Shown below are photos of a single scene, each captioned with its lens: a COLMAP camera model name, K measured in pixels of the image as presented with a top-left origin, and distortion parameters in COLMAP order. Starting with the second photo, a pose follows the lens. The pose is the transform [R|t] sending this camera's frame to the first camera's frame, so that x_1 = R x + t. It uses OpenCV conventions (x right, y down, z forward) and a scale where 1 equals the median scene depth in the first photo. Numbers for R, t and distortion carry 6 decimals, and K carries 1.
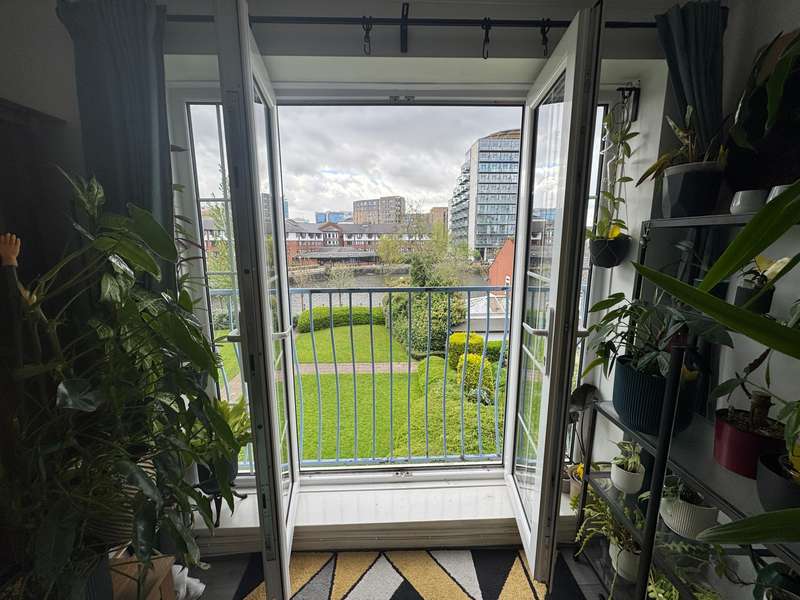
lens RADIAL K [[332.4, 0, 395.7], [0, 332.4, 292.2], [0, 0, 1]] dist [0.000618, -0.000028]
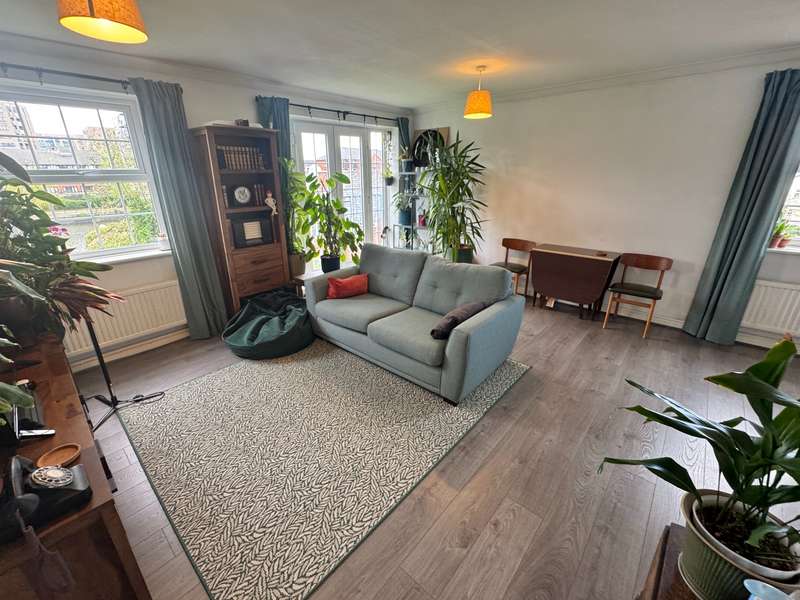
lens RADIAL K [[322.3, 0, 398.5], [0, 322.3, 299.5], [0, 0, 1]] dist [-0.000679, -0.000048]
pose [[0.704335, -0.247442, 0.665346, -2.278173], [0.113243, 0.964444, 0.238797, 0.342130], [-0.700777, -0.092848, 0.707312, -1.930479]]
